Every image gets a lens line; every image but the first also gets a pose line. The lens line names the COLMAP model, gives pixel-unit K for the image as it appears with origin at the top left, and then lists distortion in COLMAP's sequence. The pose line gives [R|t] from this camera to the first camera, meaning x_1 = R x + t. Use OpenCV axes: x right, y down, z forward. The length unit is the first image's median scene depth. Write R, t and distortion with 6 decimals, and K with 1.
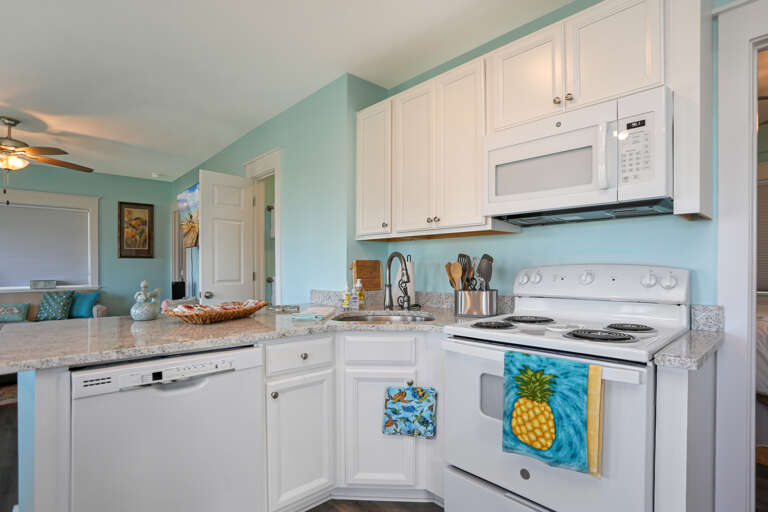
lens RADIAL K [[382.4, 0, 385.9], [0, 382.4, 259.7], [0, 0, 1]] dist [-0.063340, 0.026272]
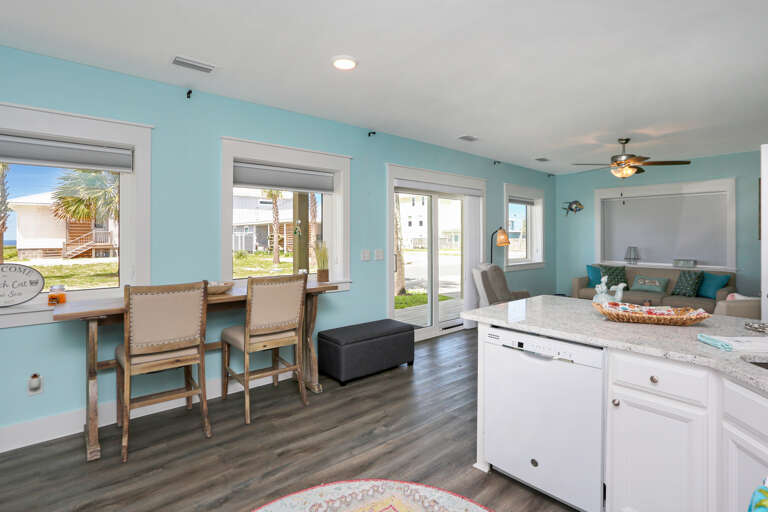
lens RADIAL K [[389.3, 0, 395.2], [0, 389.3, 236.8], [0, 0, 1]] dist [-0.046103, 0.000125]
pose [[-0.021382, 0.011348, -0.999707, 0.268389], [0.014027, 0.999841, 0.011050, -0.042098], [0.999673, -0.013786, -0.021538, 0.149117]]
